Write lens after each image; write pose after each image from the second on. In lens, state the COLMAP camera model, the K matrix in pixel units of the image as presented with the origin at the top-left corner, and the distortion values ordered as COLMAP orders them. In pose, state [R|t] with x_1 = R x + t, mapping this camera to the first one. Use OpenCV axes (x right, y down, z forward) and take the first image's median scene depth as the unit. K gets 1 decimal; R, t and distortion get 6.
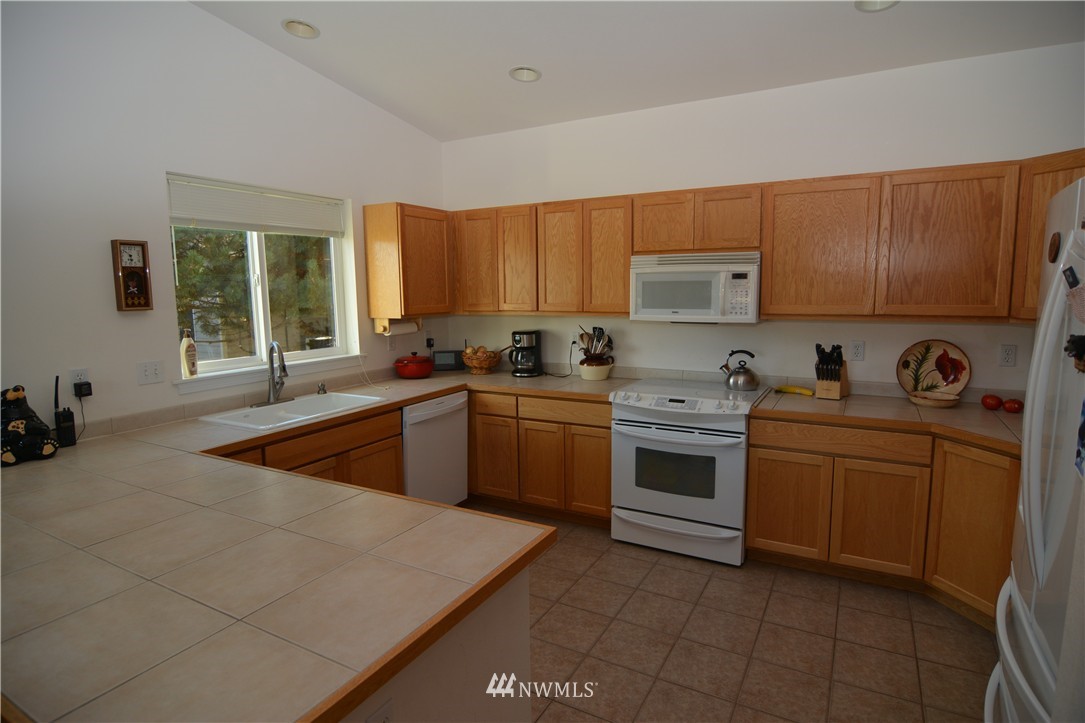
lens RADIAL K [[582.7, 0, 543.8], [0, 582.7, 359.8], [0, 0, 1]] dist [-0.008352, -0.009772]
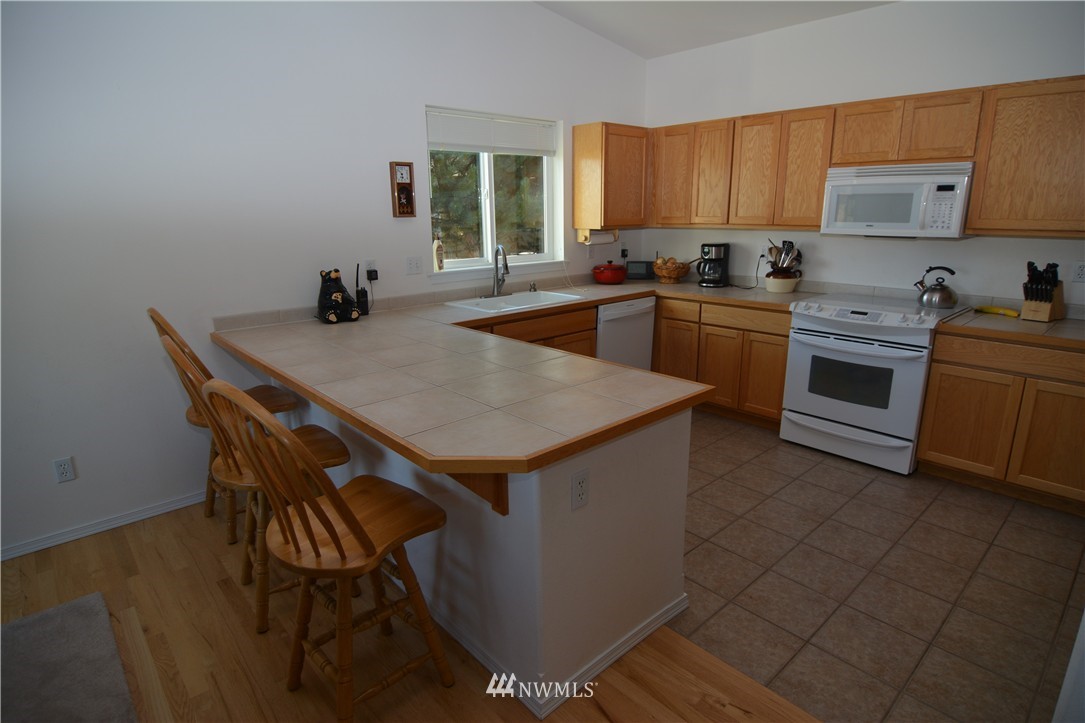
lens RADIAL K [[582.7, 0, 542.5], [0, 582.7, 359.8], [0, 0, 1]] dist [-0.008352, -0.009772]
pose [[0.946307, 0.083309, -0.312352, 0.025721], [-0.040814, 0.989281, 0.140206, 0.030415], [0.320684, -0.119929, 0.939563, -0.147420]]
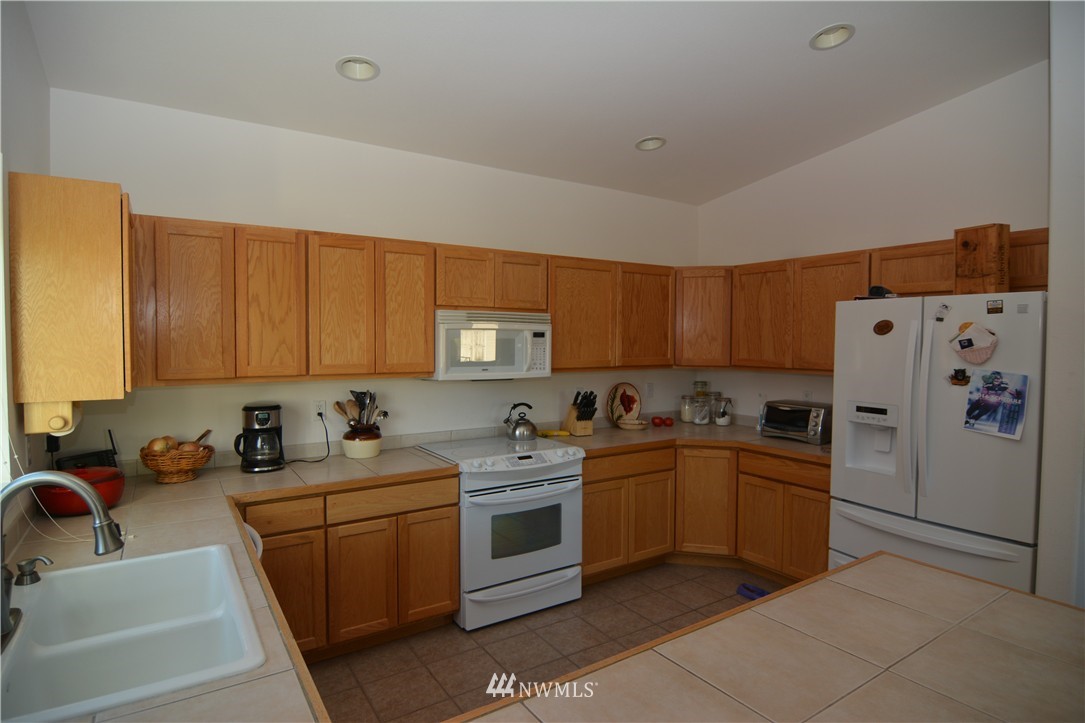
lens RADIAL K [[582.7, 0, 545.3], [0, 582.7, 358.8], [0, 0, 1]] dist [-0.008352, -0.009772]
pose [[0.462975, -0.015885, 0.886229, -0.617834], [0.101311, 0.994235, -0.035105, -0.057432], [-0.880562, 0.106037, 0.461916, 0.473167]]
